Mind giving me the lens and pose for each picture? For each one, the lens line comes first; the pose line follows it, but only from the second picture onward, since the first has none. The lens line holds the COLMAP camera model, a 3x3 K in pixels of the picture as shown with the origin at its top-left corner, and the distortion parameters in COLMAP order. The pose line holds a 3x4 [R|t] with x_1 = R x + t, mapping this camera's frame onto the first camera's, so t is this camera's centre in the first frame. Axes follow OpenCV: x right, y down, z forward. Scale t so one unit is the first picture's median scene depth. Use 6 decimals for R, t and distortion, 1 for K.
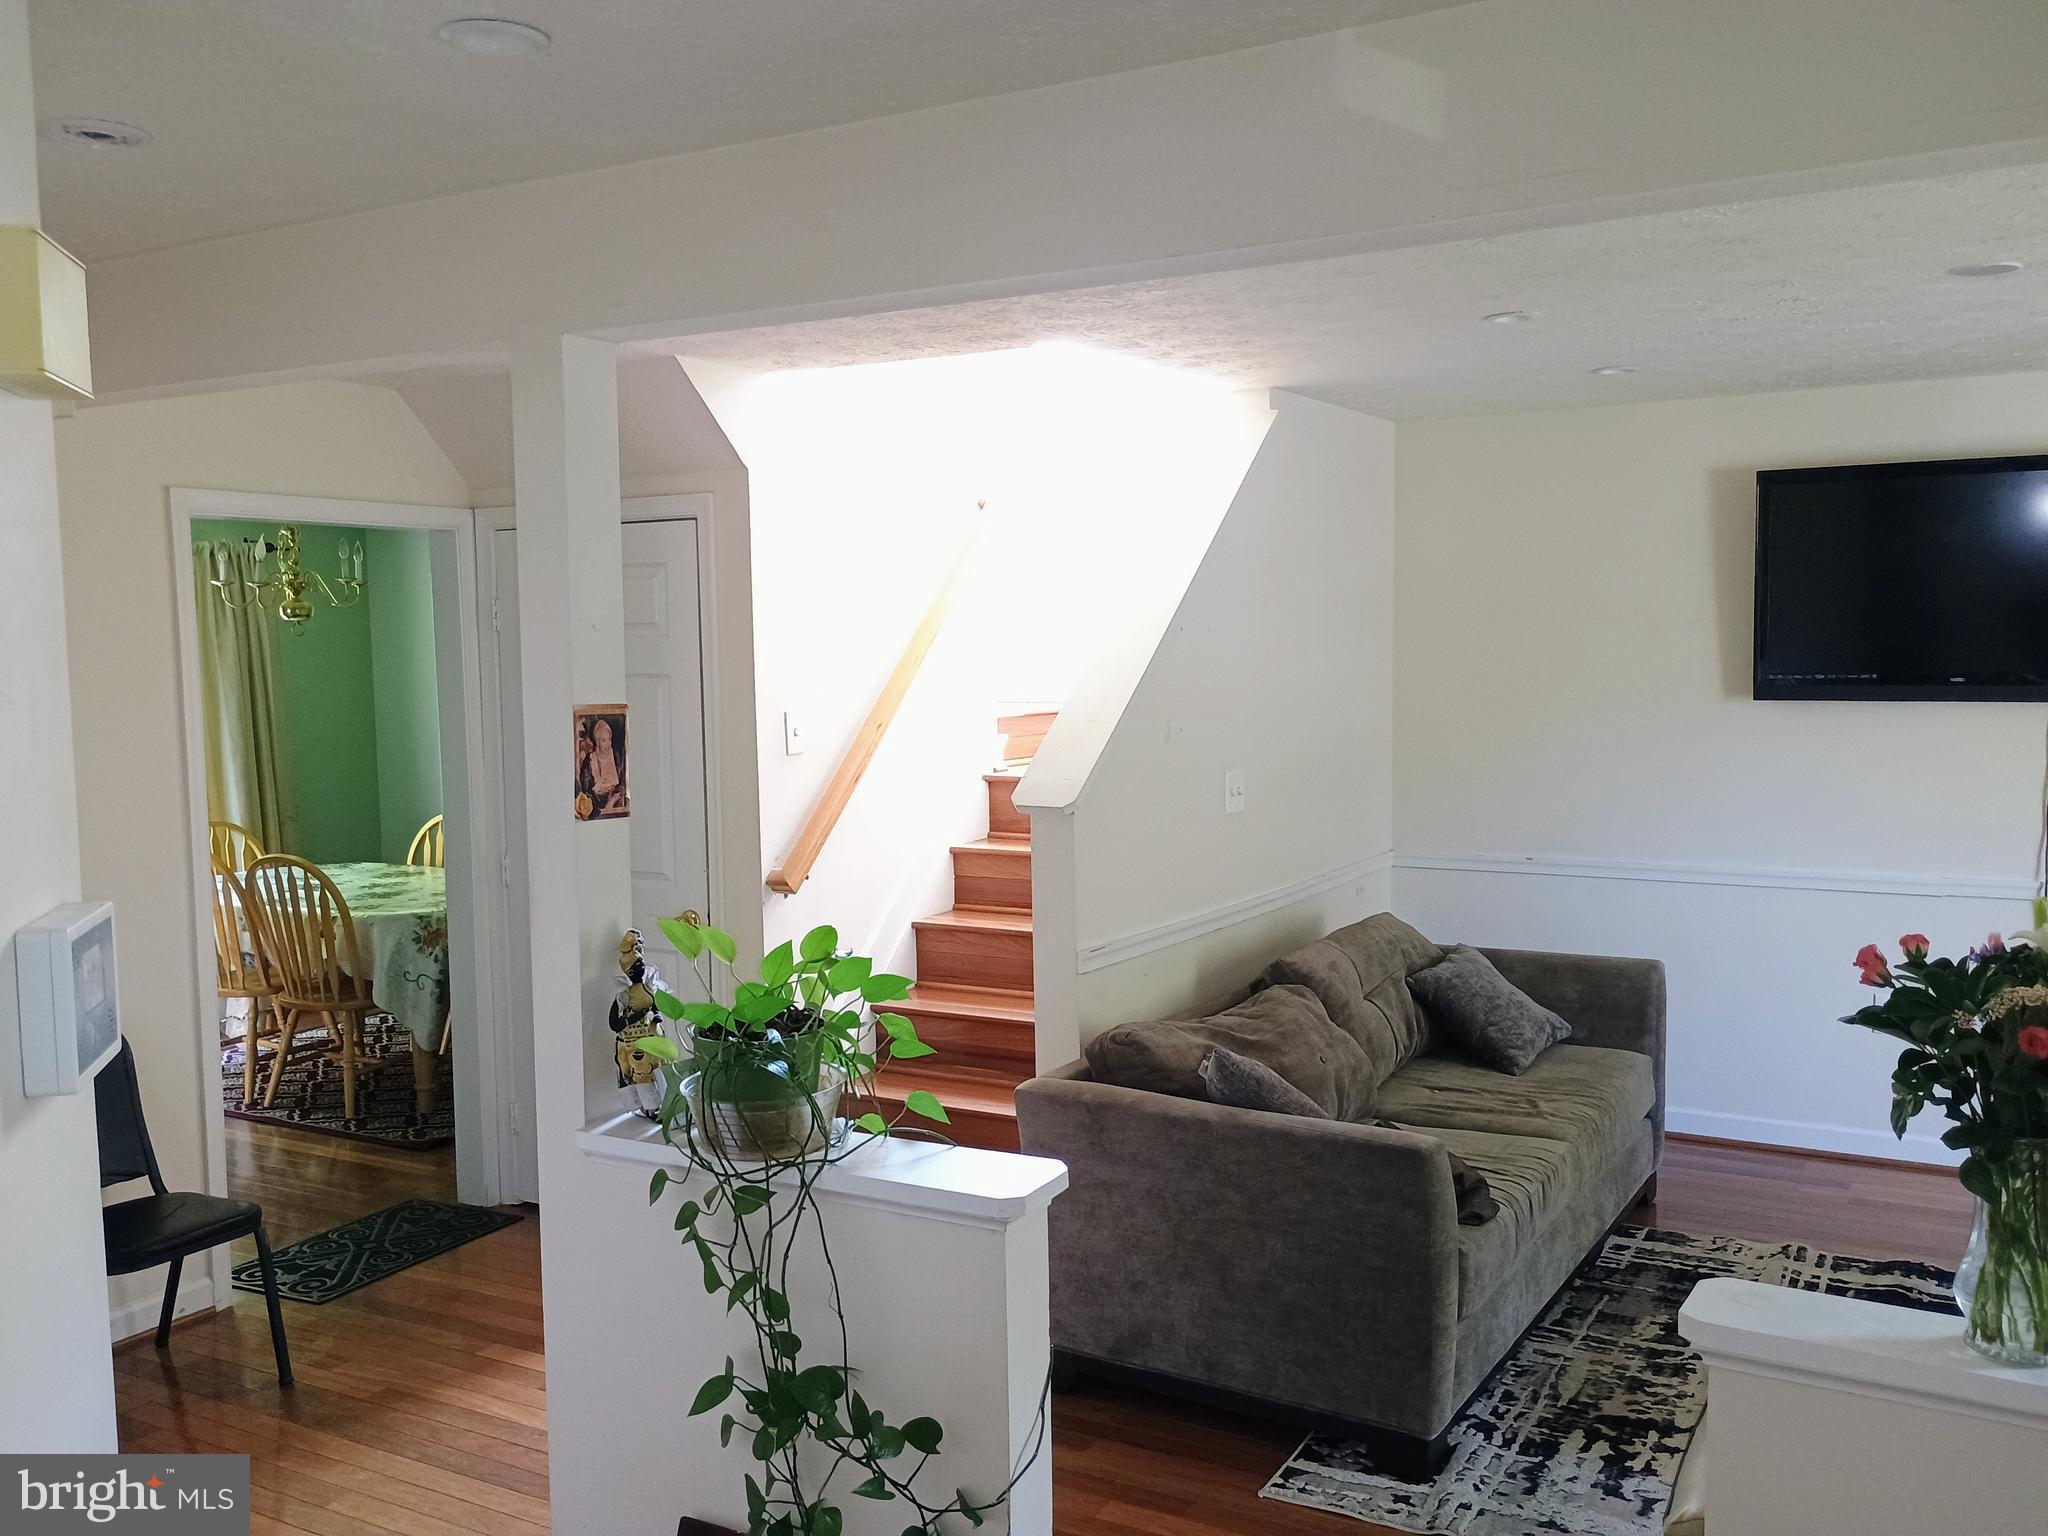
lens RADIAL K [[1771.6, 0, 1017.1], [0, 1771.6, 777.2], [0, 0, 1]] dist [0.032176, 0.008851]
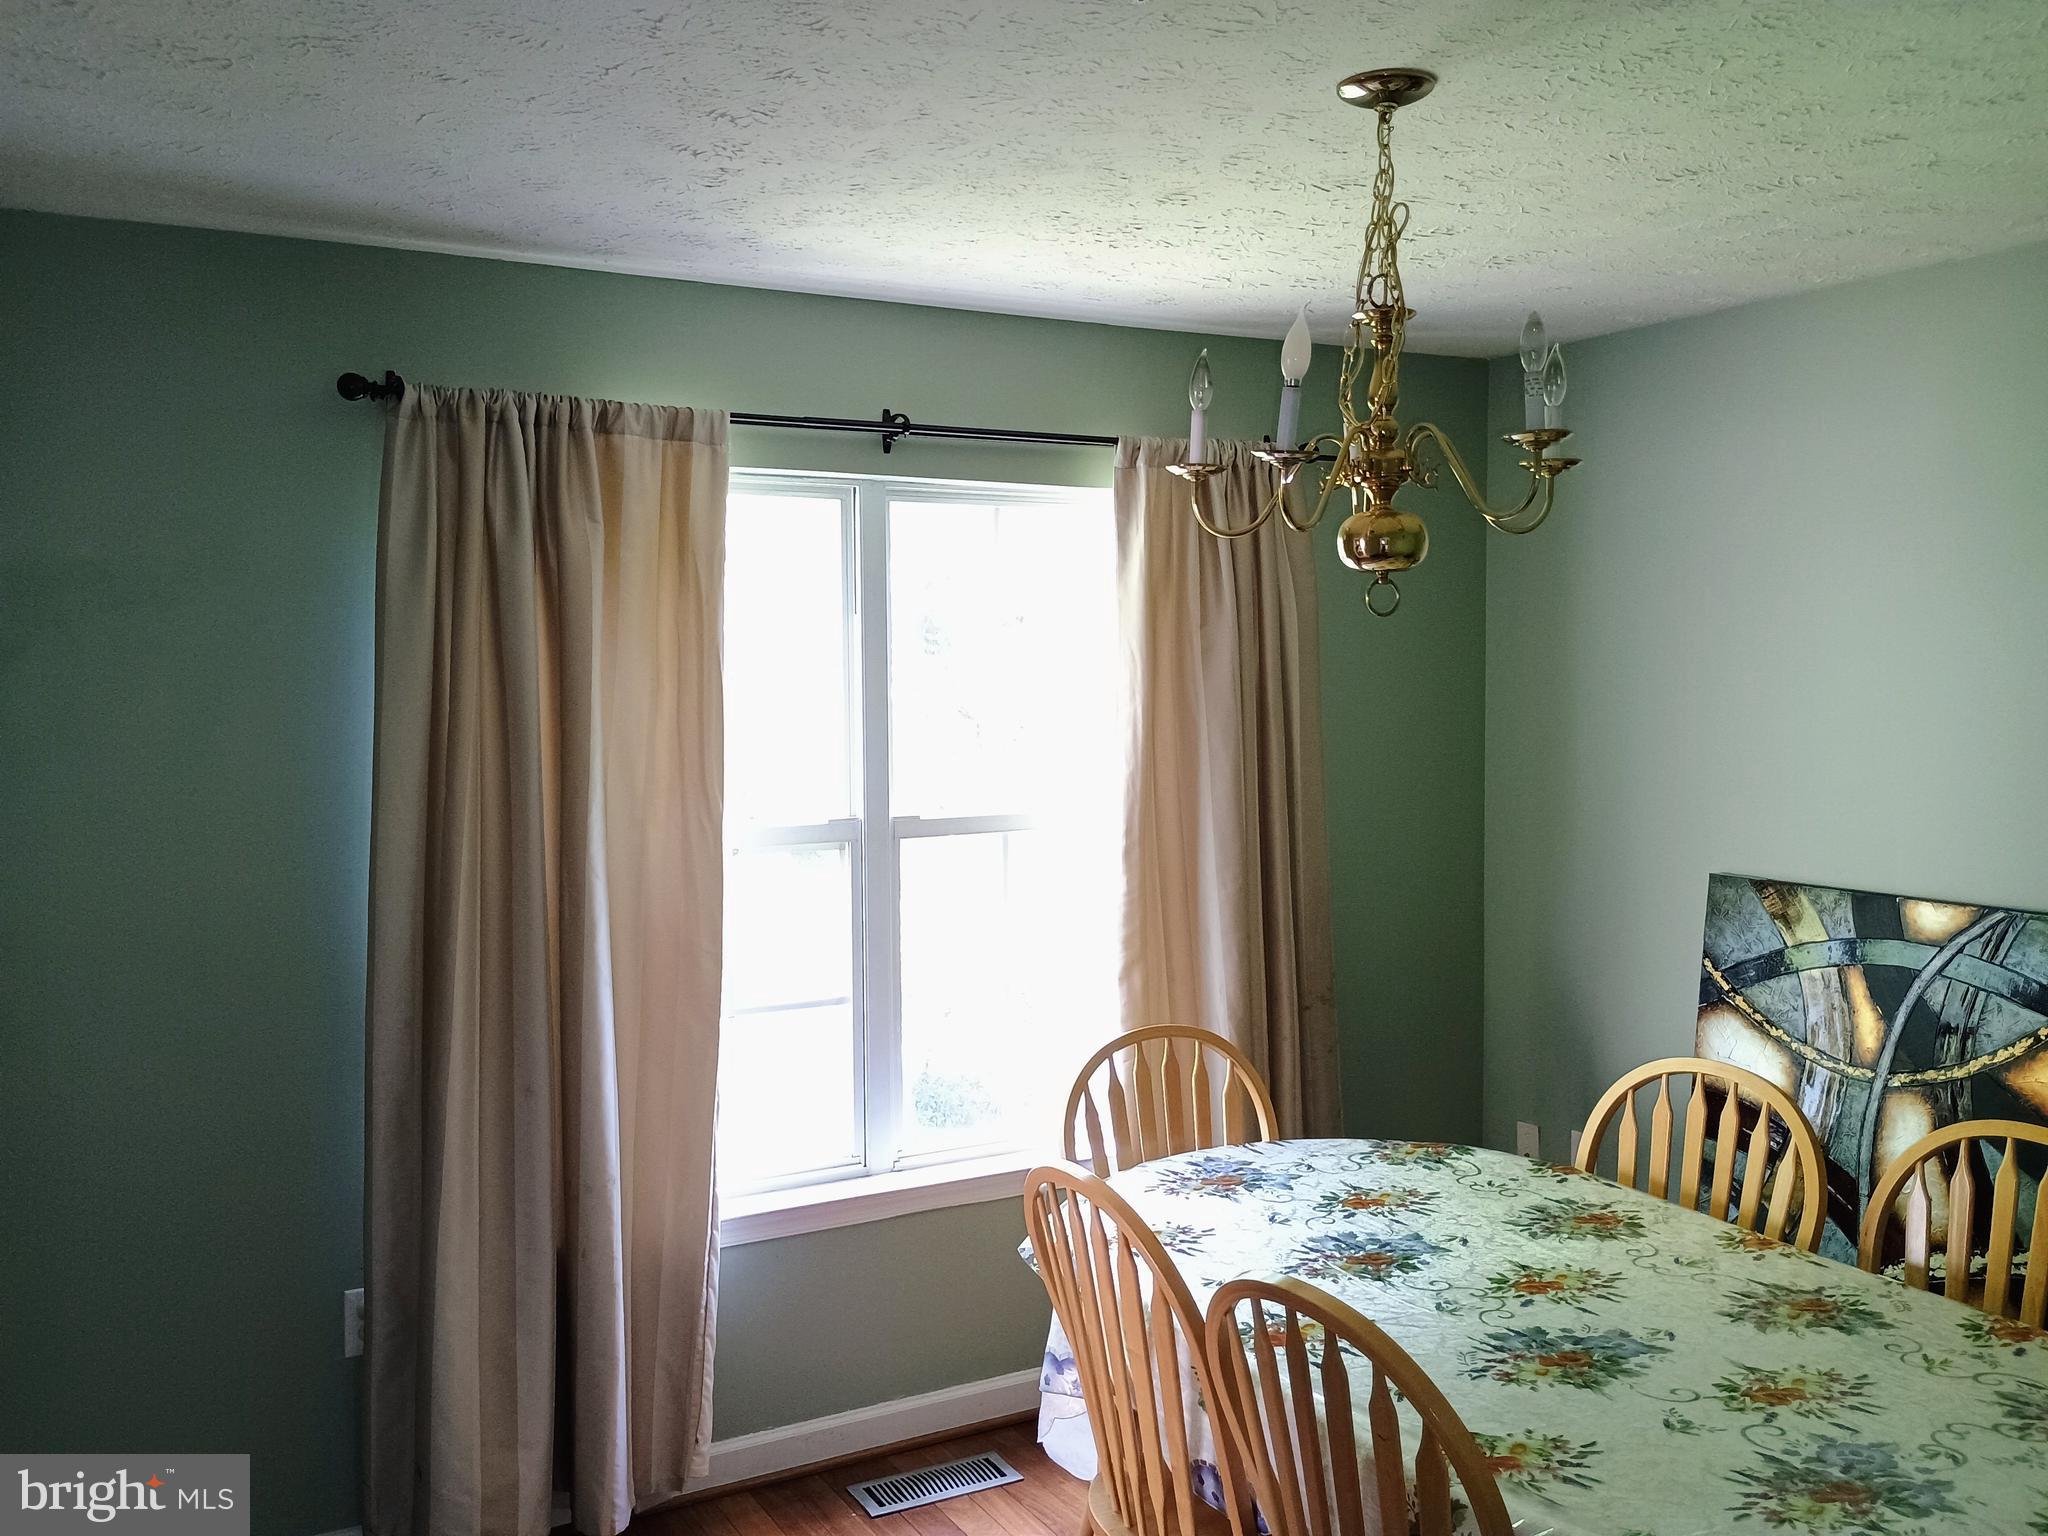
lens RADIAL K [[1771.6, 0, 1026.9], [0, 1771.6, 757.6], [0, 0, 1]] dist [0.032176, 0.008851]
pose [[0.855134, 0.040805, -0.516798, -0.244739], [-0.052946, 0.998559, -0.008766, -0.038254], [0.515696, 0.034859, 0.856062, 0.578280]]
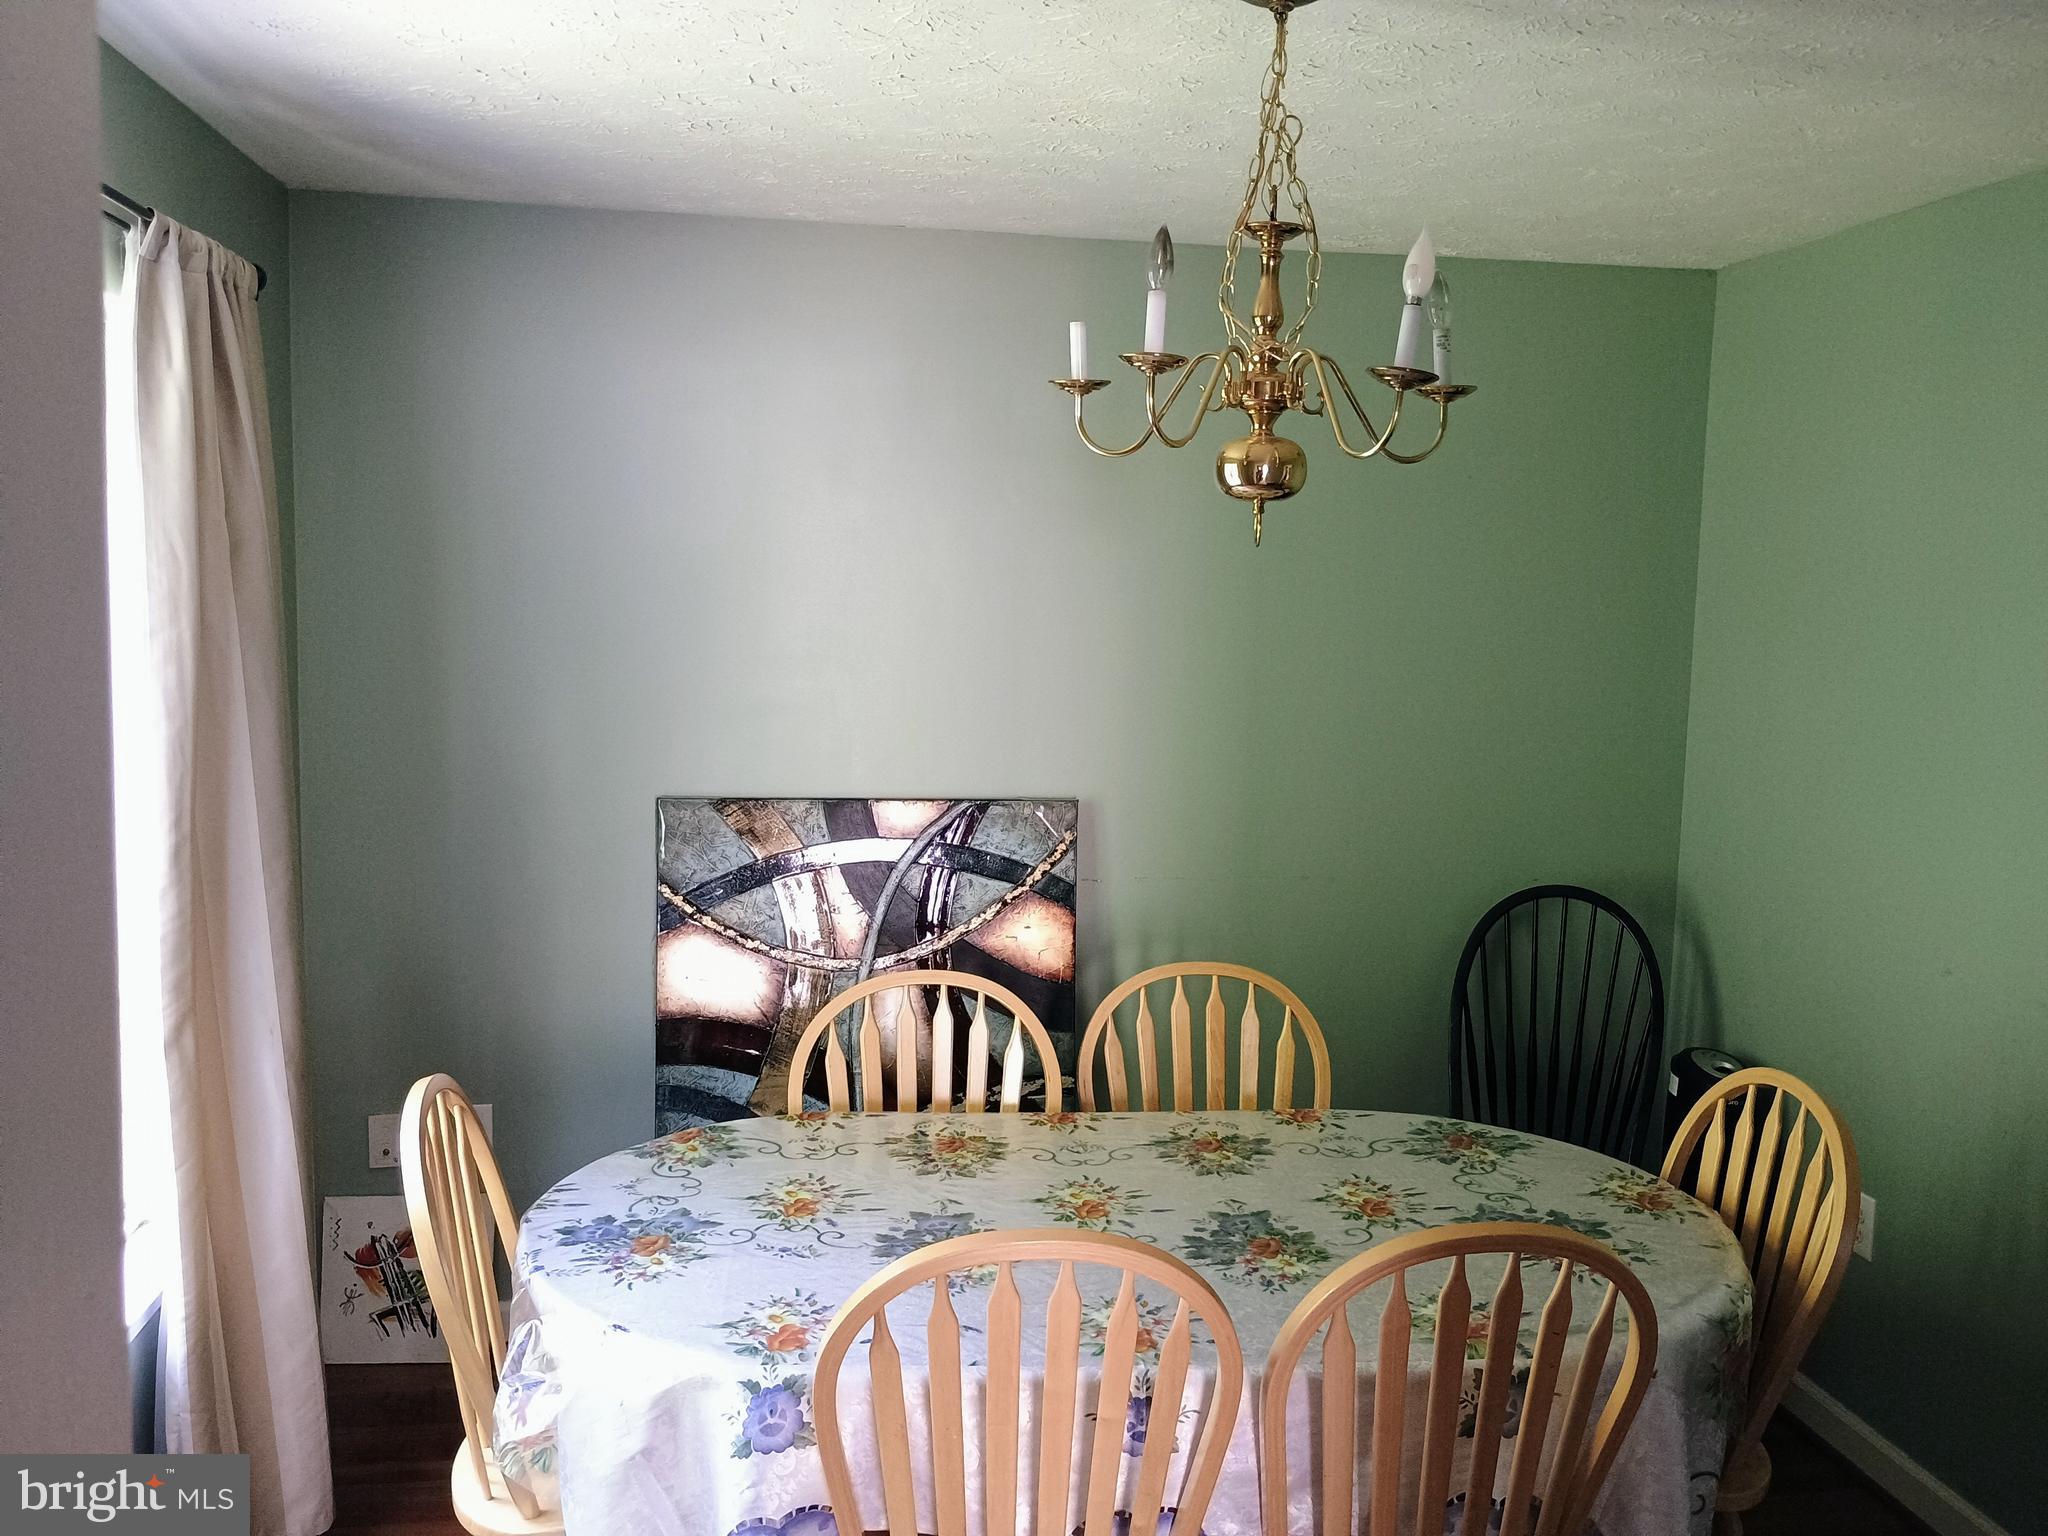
lens RADIAL K [[1771.6, 0, 1022.0], [0, 1771.6, 785.3], [0, 0, 1]] dist [0.032176, 0.008851]
pose [[0.791211, -0.033636, 0.610618, -0.559038], [0.012491, 0.999167, 0.038855, -0.041374], [-0.611416, -0.023115, 0.790972, 0.662996]]
